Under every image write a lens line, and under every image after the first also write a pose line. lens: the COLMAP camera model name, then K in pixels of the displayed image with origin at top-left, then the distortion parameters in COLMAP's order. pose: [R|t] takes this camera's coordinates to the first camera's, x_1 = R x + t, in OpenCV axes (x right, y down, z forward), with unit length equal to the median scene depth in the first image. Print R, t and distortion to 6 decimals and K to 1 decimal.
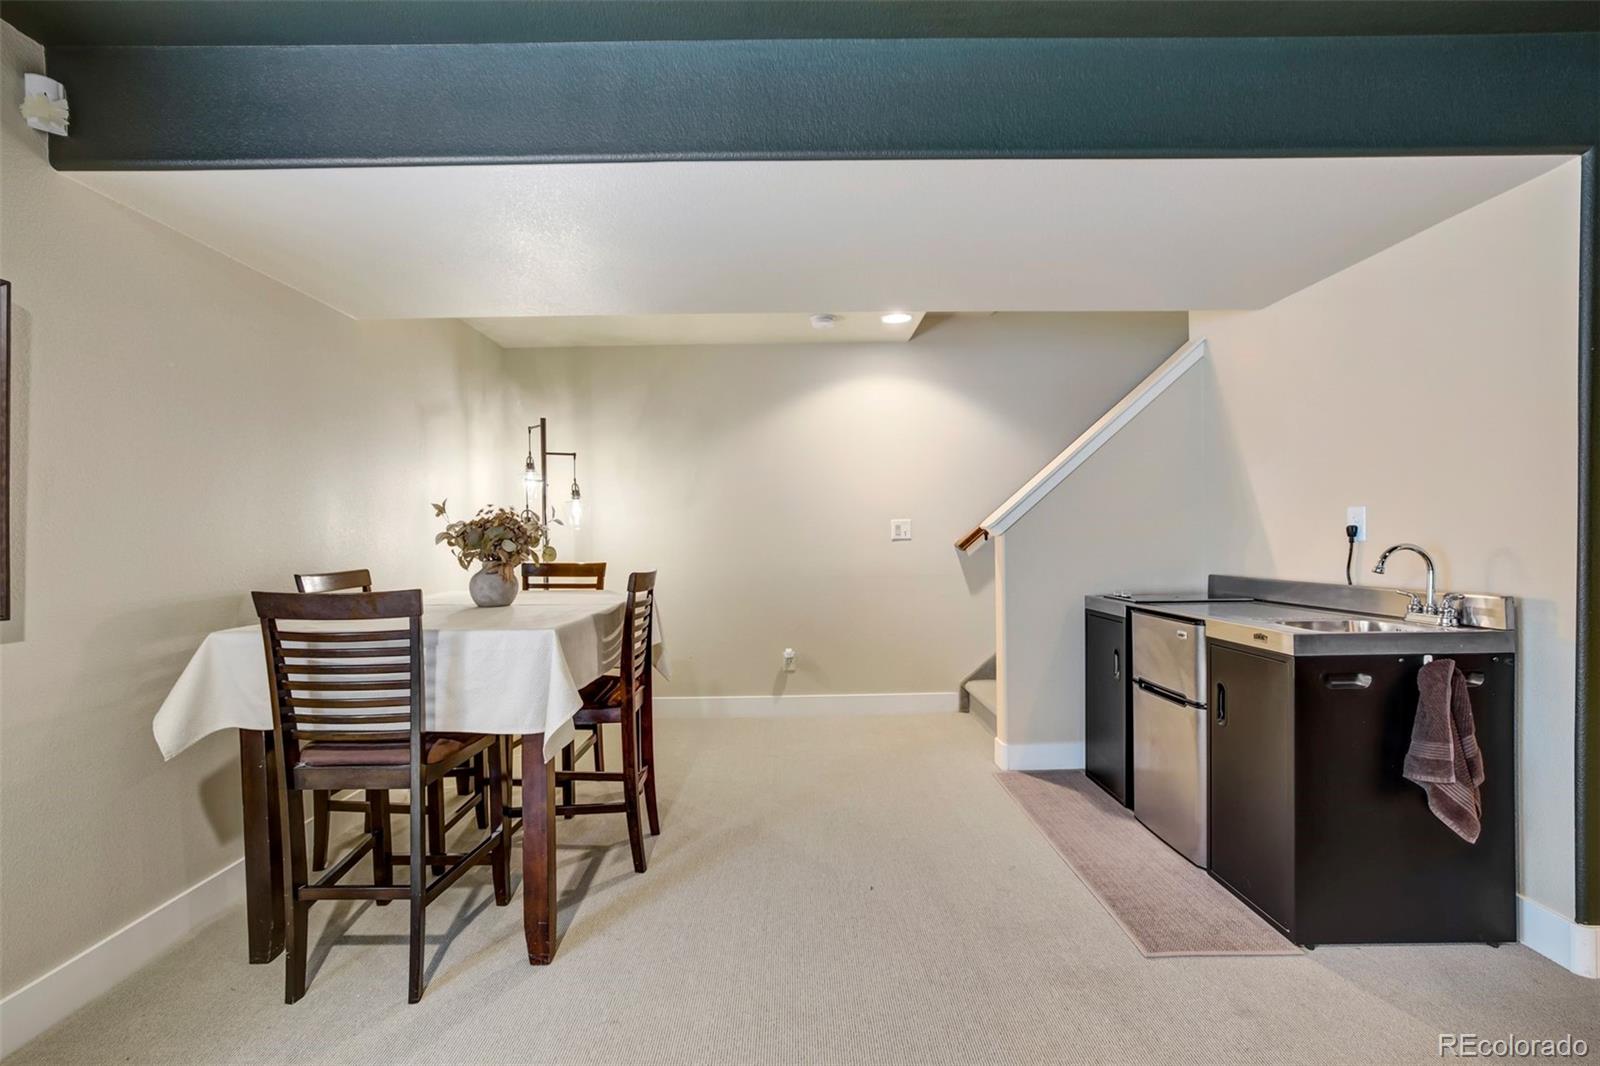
lens RADIAL K [[678.5, 0, 792.3], [0, 678.5, 539.7], [0, 0, 1]] dist [0.000772, 0.000114]
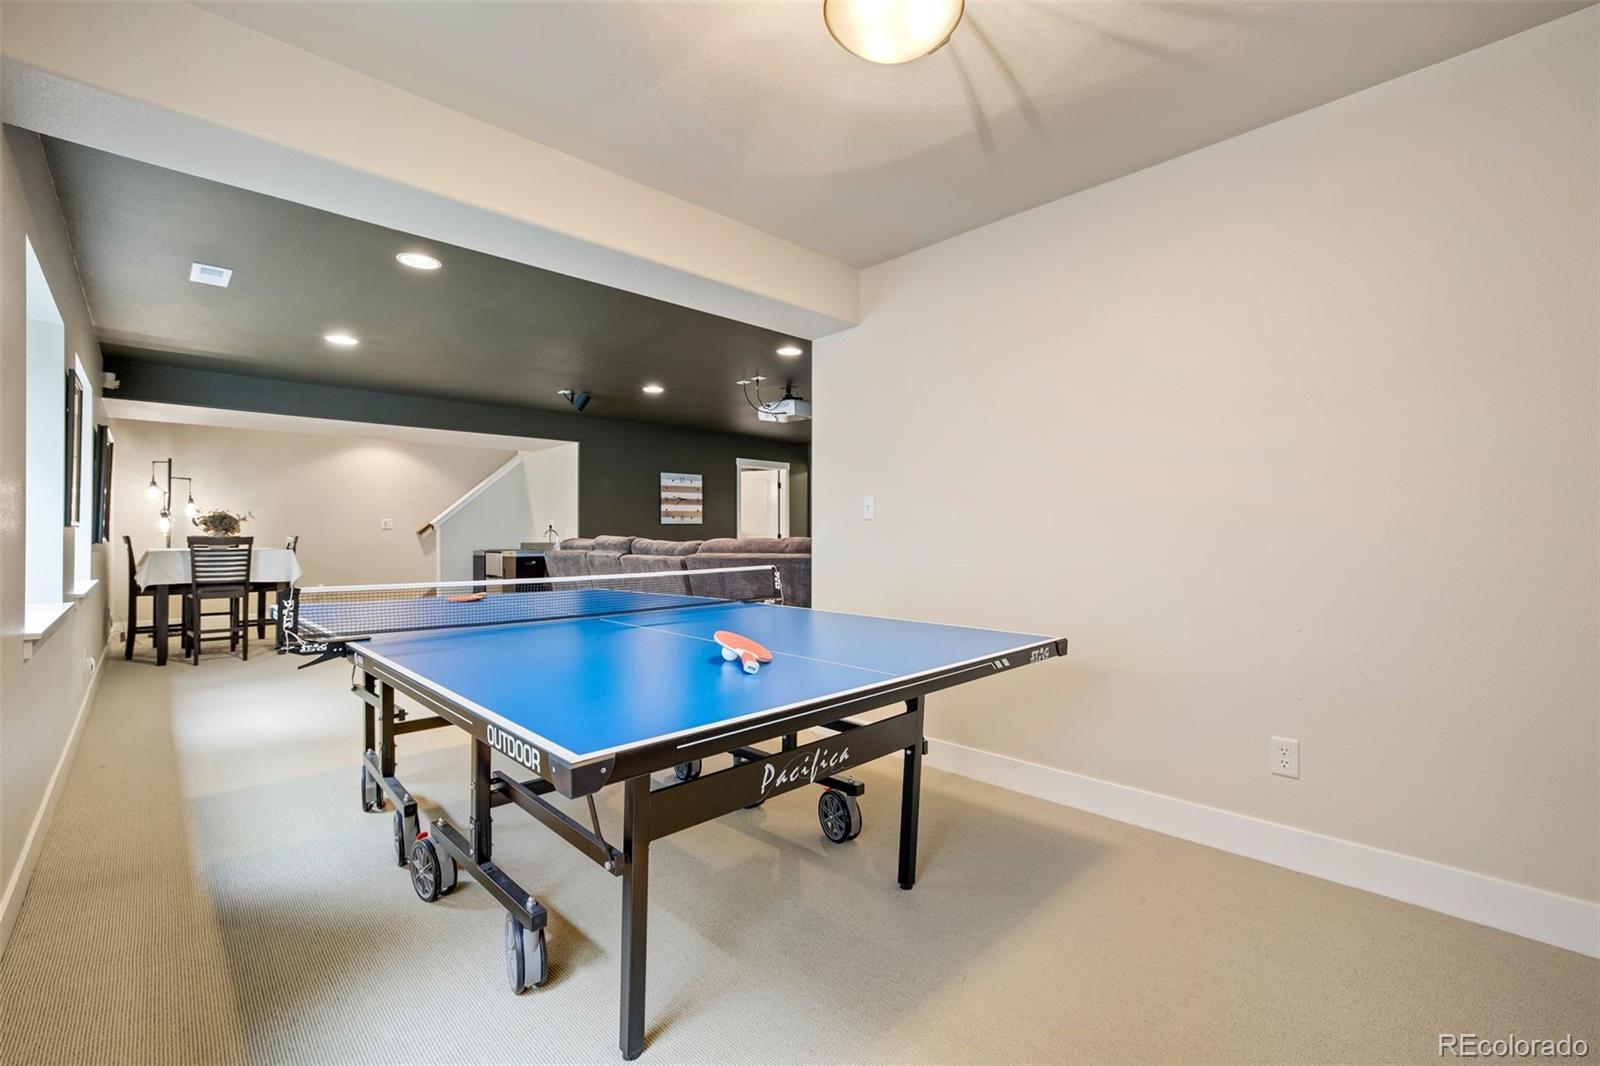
lens RADIAL K [[678.5, 0, 791.1], [0, 678.5, 534.6], [0, 0, 1]] dist [0.000772, 0.000114]
pose [[0.719458, 0.013332, 0.694408, -0.427945], [-0.005916, 0.999897, -0.013068, 0.040030], [-0.694510, 0.005294, 0.719463, -1.467032]]
